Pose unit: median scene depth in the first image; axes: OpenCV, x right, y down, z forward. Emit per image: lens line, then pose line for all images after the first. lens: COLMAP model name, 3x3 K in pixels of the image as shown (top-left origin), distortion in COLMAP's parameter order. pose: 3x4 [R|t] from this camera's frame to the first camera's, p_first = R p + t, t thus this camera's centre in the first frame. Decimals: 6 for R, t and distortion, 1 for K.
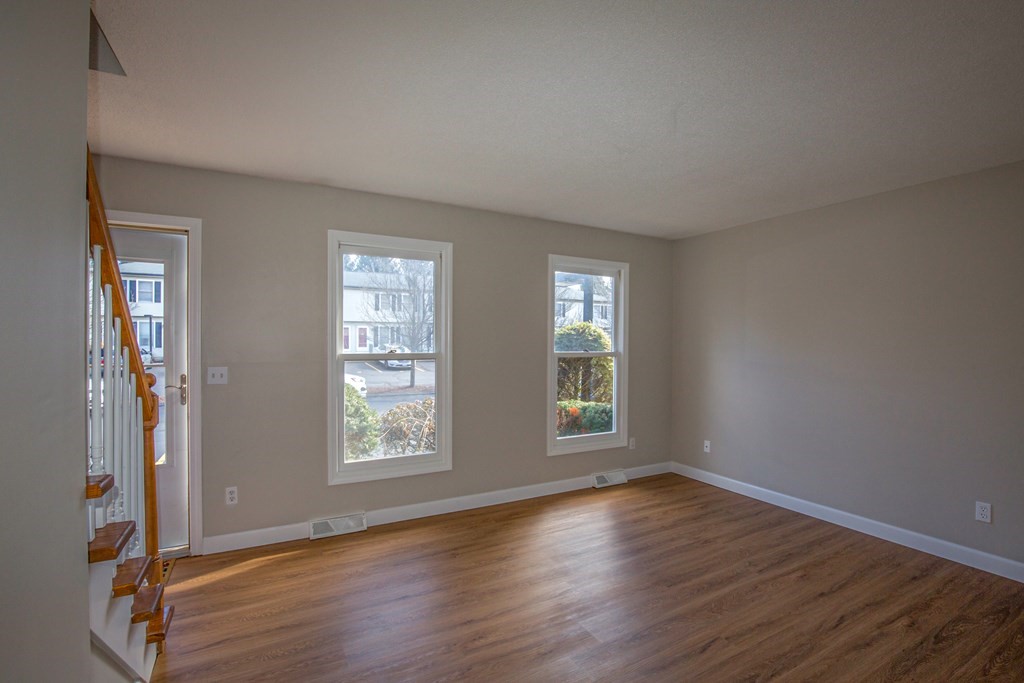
lens RADIAL K [[467.5, 0, 511.1], [0, 467.5, 343.9], [0, 0, 1]] dist [-0.032790, 0.005942]
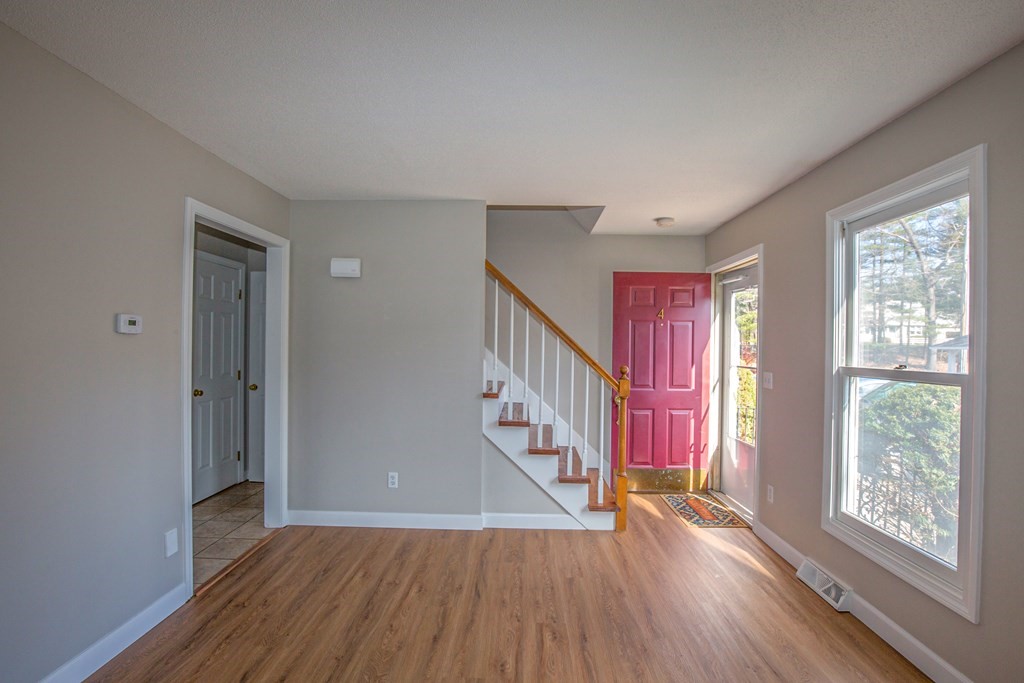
lens RADIAL K [[467.5, 0, 516.7], [0, 467.5, 344.3], [0, 0, 1]] dist [-0.032790, 0.005942]
pose [[-0.489971, -0.010060, -0.871681, 0.572681], [-0.014010, 0.999895, -0.003664, -0.005312], [0.871626, 0.010417, -0.490060, 0.933283]]
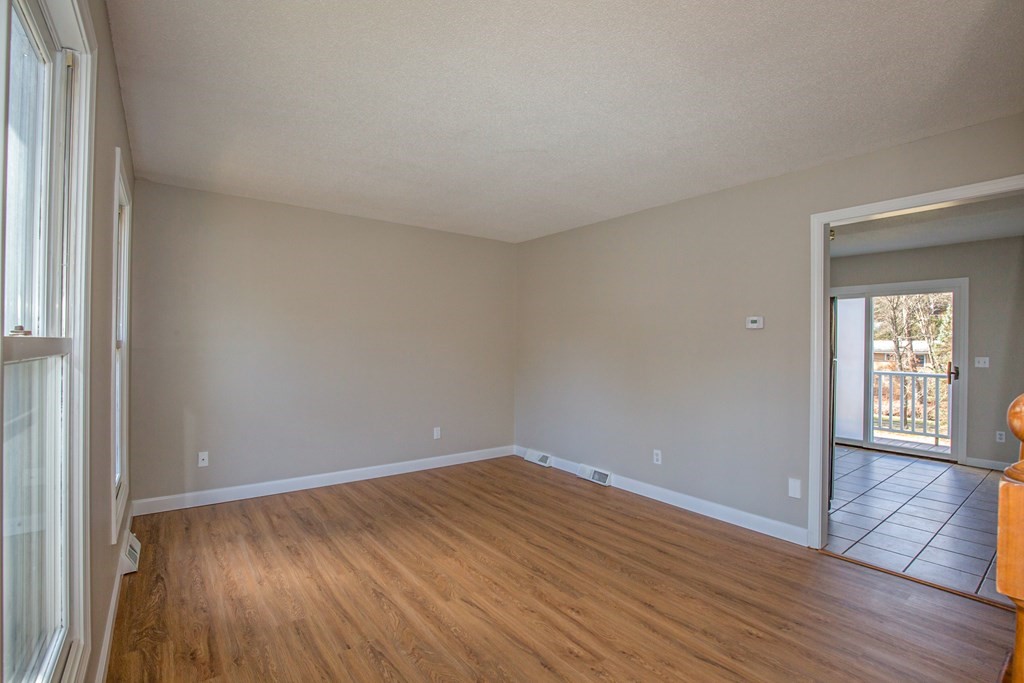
lens RADIAL K [[467.5, 0, 517.0], [0, 467.5, 344.1], [0, 0, 1]] dist [-0.032790, 0.005942]
pose [[-0.164884, -0.003865, 0.986305, -0.615427], [-0.010114, 0.999946, 0.002227, 0.020762], [-0.986261, -0.009608, -0.164914, 0.827603]]
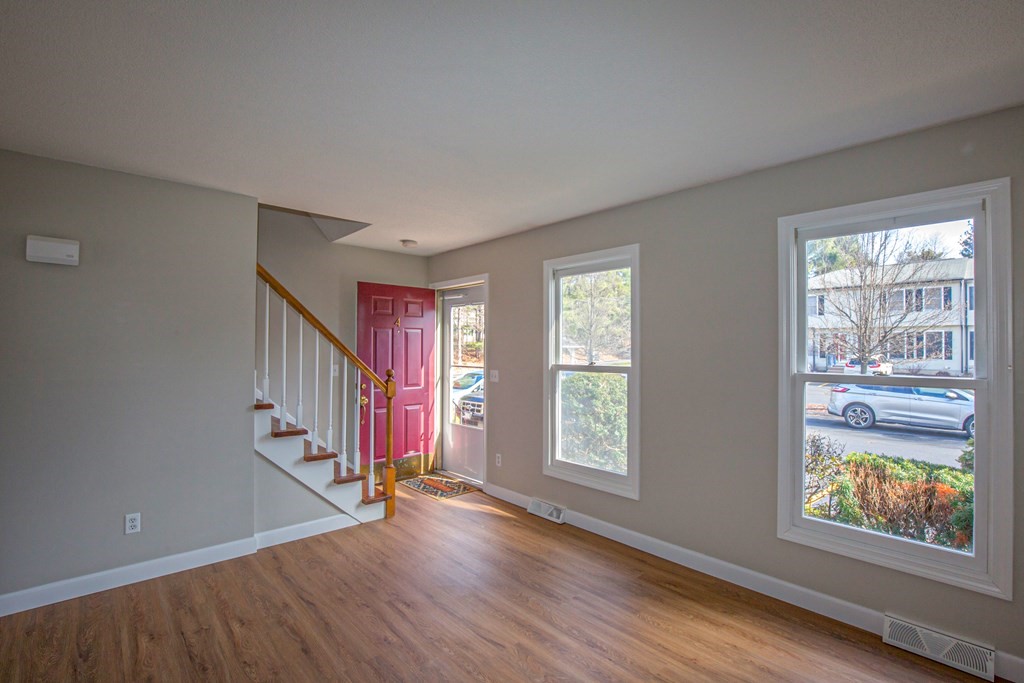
lens RADIAL K [[467.5, 0, 513.0], [0, 467.5, 338.8], [0, 0, 1]] dist [-0.032790, 0.005942]
pose [[0.241154, -0.020854, -0.970263, 0.768030], [-0.003510, 0.999744, -0.022360, -0.016540], [0.970480, 0.008798, 0.241019, 0.636663]]
